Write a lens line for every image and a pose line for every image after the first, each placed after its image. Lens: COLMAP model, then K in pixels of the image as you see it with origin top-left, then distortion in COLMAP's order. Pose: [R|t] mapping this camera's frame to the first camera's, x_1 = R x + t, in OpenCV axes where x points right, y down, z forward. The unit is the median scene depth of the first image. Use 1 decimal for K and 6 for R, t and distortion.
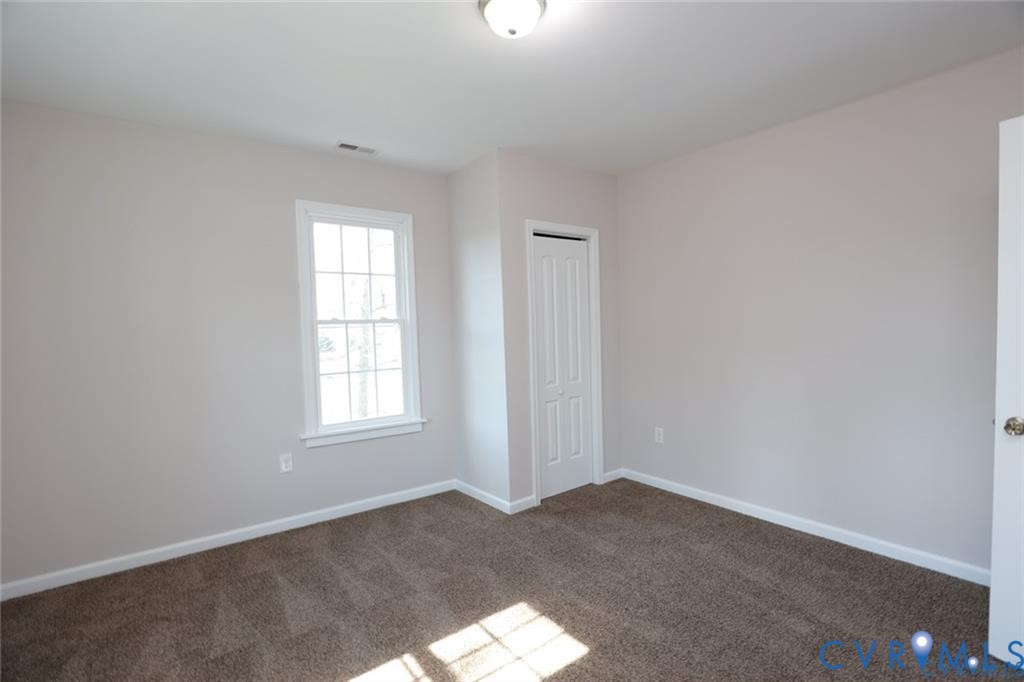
lens RADIAL K [[469.9, 0, 512.8], [0, 469.9, 345.1], [0, 0, 1]] dist [-0.029871, 0.000918]
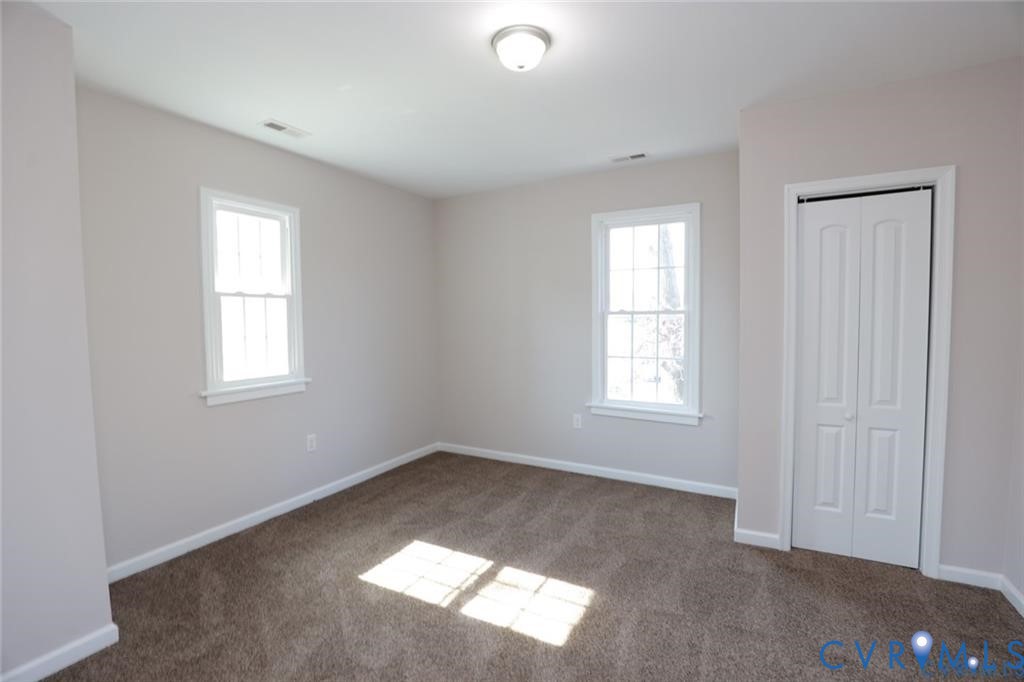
lens RADIAL K [[469.9, 0, 512.8], [0, 469.9, 345.1], [0, 0, 1]] dist [-0.029871, 0.000918]
pose [[0.408769, 0.075883, -0.909478, 0.583942], [-0.040406, 0.997065, 0.065031, -0.035235], [0.911743, 0.010166, 0.410635, 0.282793]]
